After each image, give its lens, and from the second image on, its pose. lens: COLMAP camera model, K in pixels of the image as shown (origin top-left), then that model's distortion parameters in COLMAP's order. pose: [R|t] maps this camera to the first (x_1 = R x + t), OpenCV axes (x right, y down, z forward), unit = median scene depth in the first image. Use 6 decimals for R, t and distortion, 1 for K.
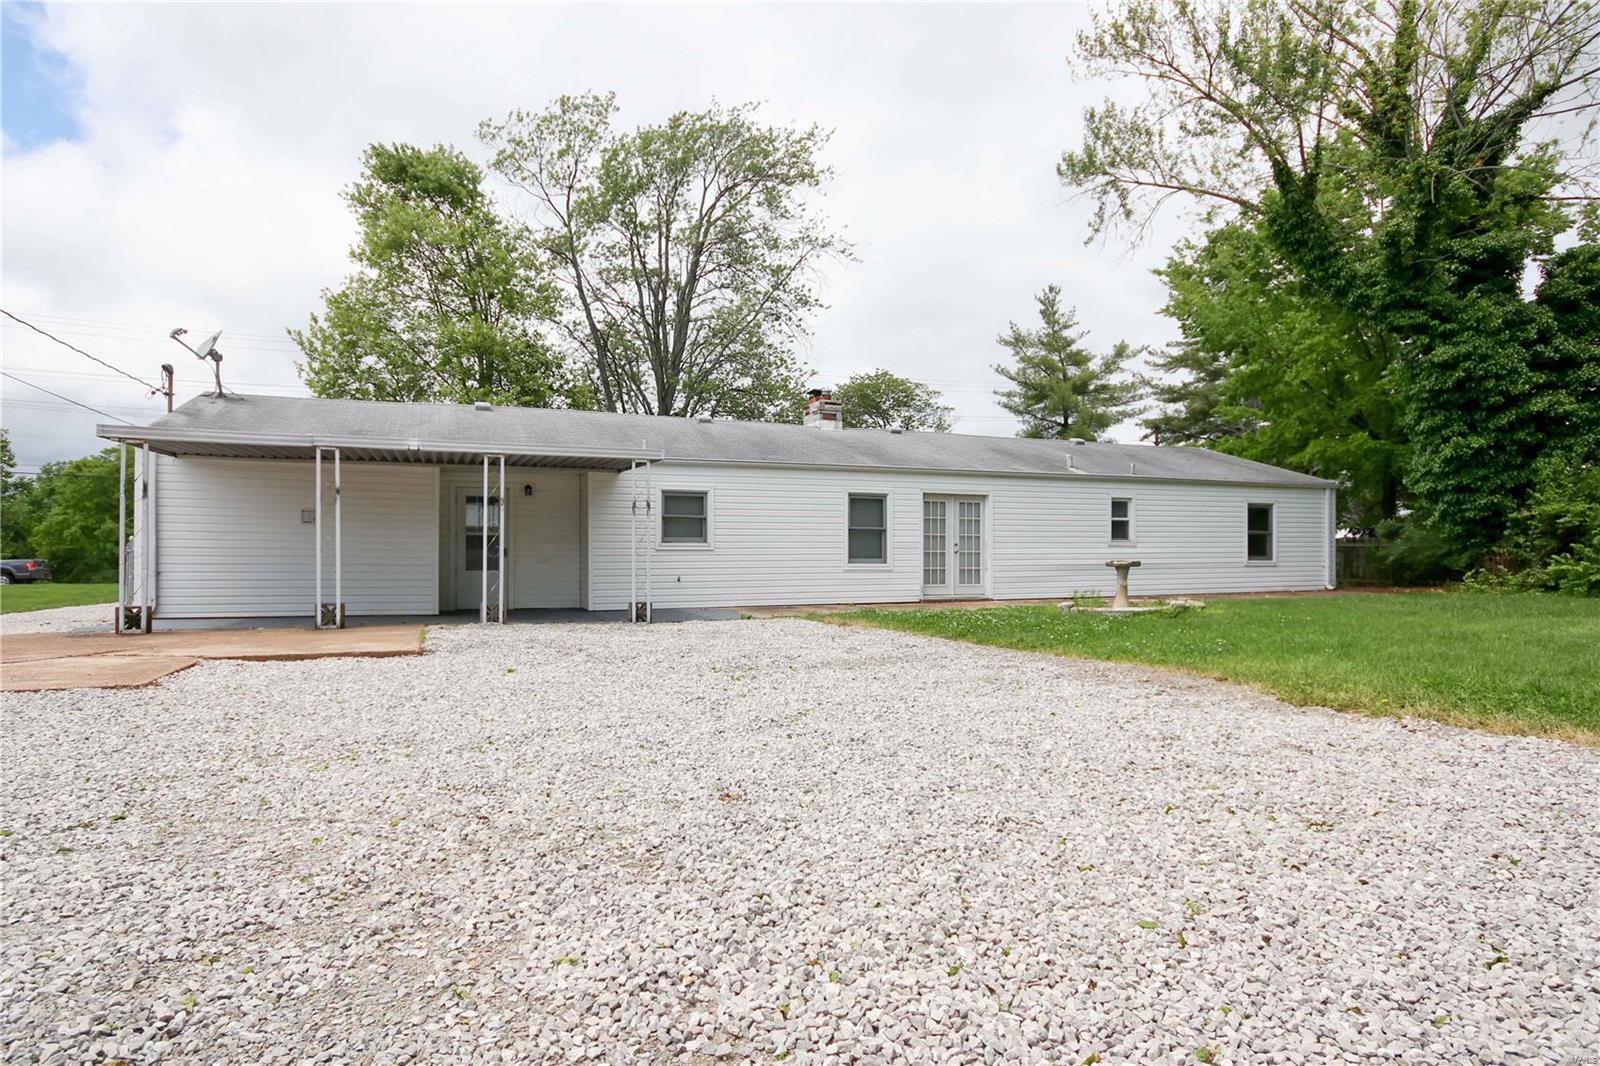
lens RADIAL K [[823.3, 0, 803.6], [0, 823.3, 542.1], [0, 0, 1]] dist [0.013708, -0.000235]
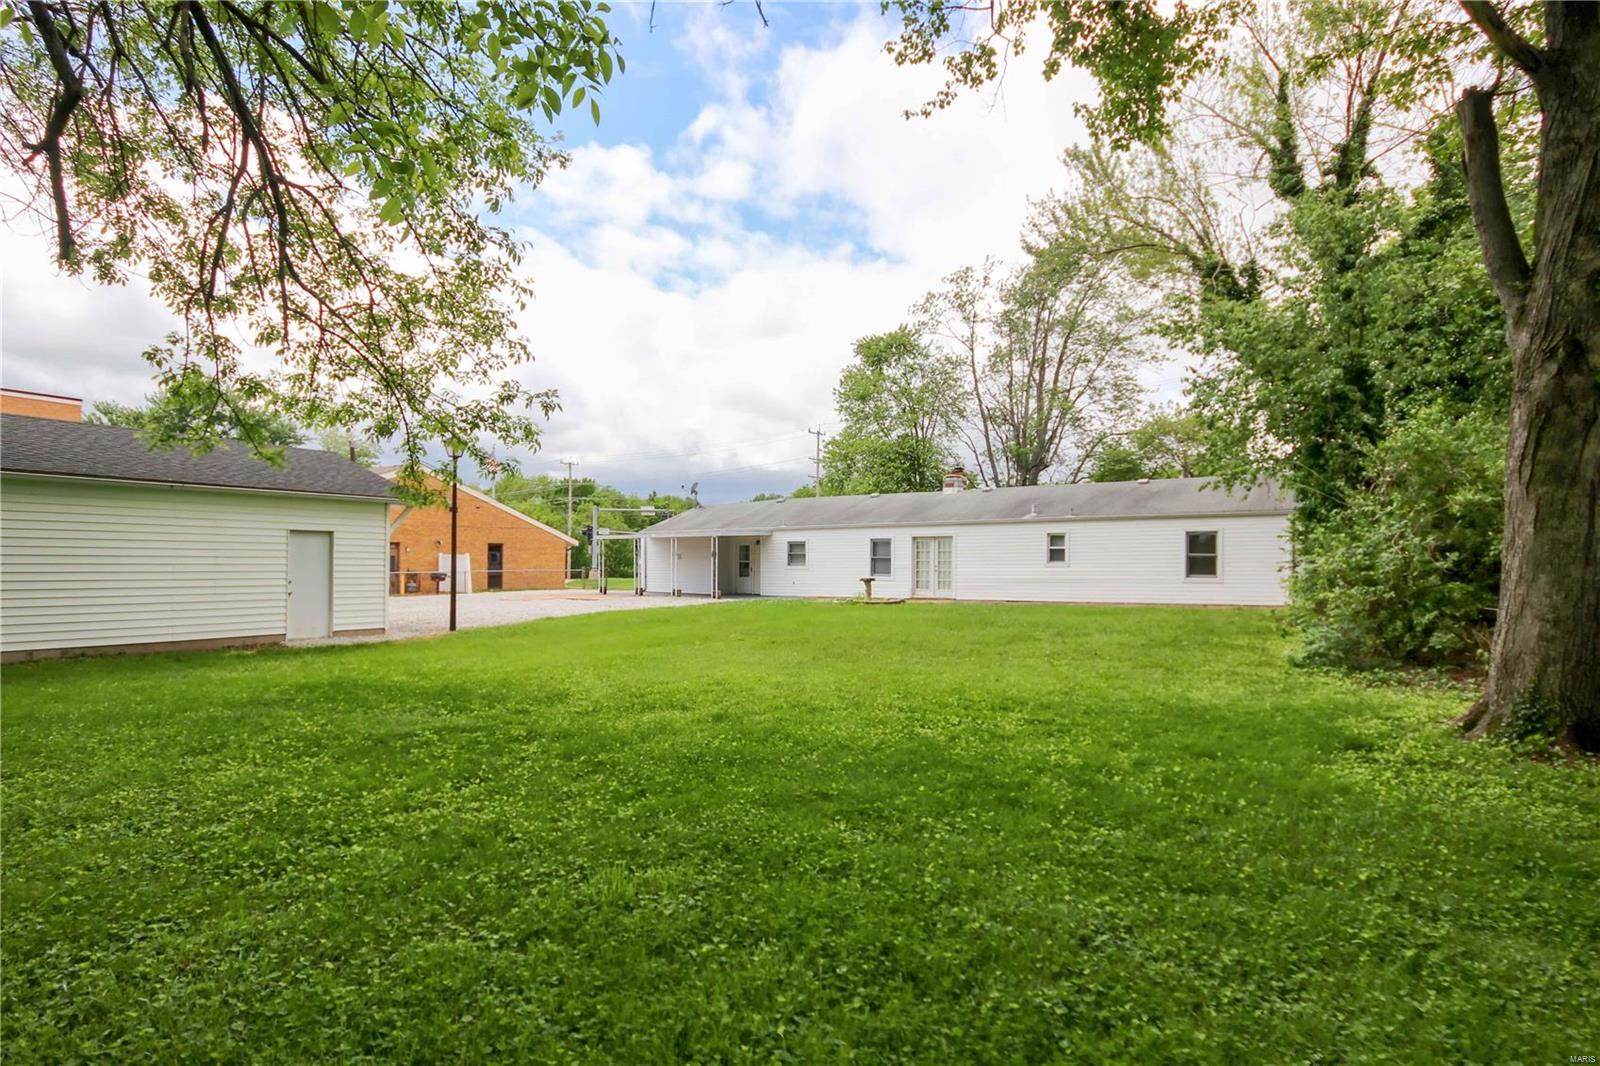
lens RADIAL K [[823.3, 0, 817.8], [0, 823.3, 561.8], [0, 0, 1]] dist [0.013708, -0.000235]
pose [[0.597817, -0.006599, -0.801605, 1.401196], [0.006612, 0.999973, -0.003301, -0.001316], [0.801605, -0.003327, 0.597845, -0.211304]]
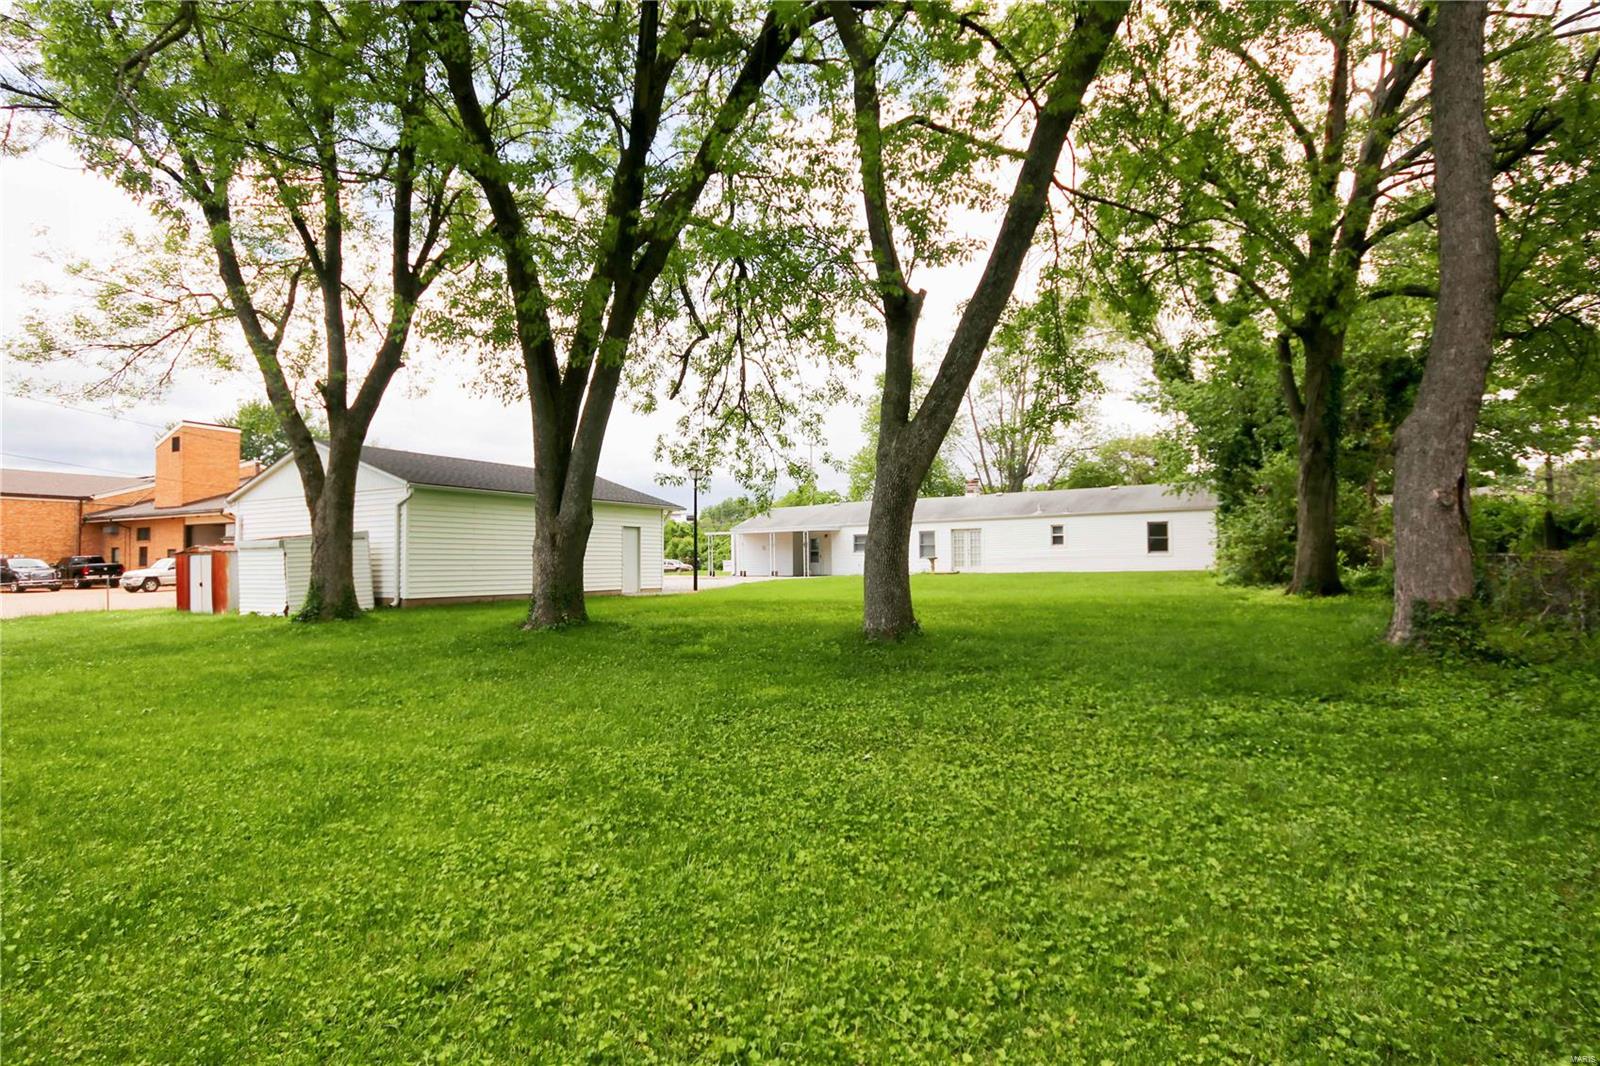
lens RADIAL K [[823.3, 0, 799.1], [0, 823.3, 538.2], [0, 0, 1]] dist [0.013708, -0.000235]
pose [[0.636750, -0.040280, -0.770017, 1.696868], [0.022169, 0.999178, -0.033936, 0.039658], [0.770751, 0.004538, 0.637120, -0.883324]]
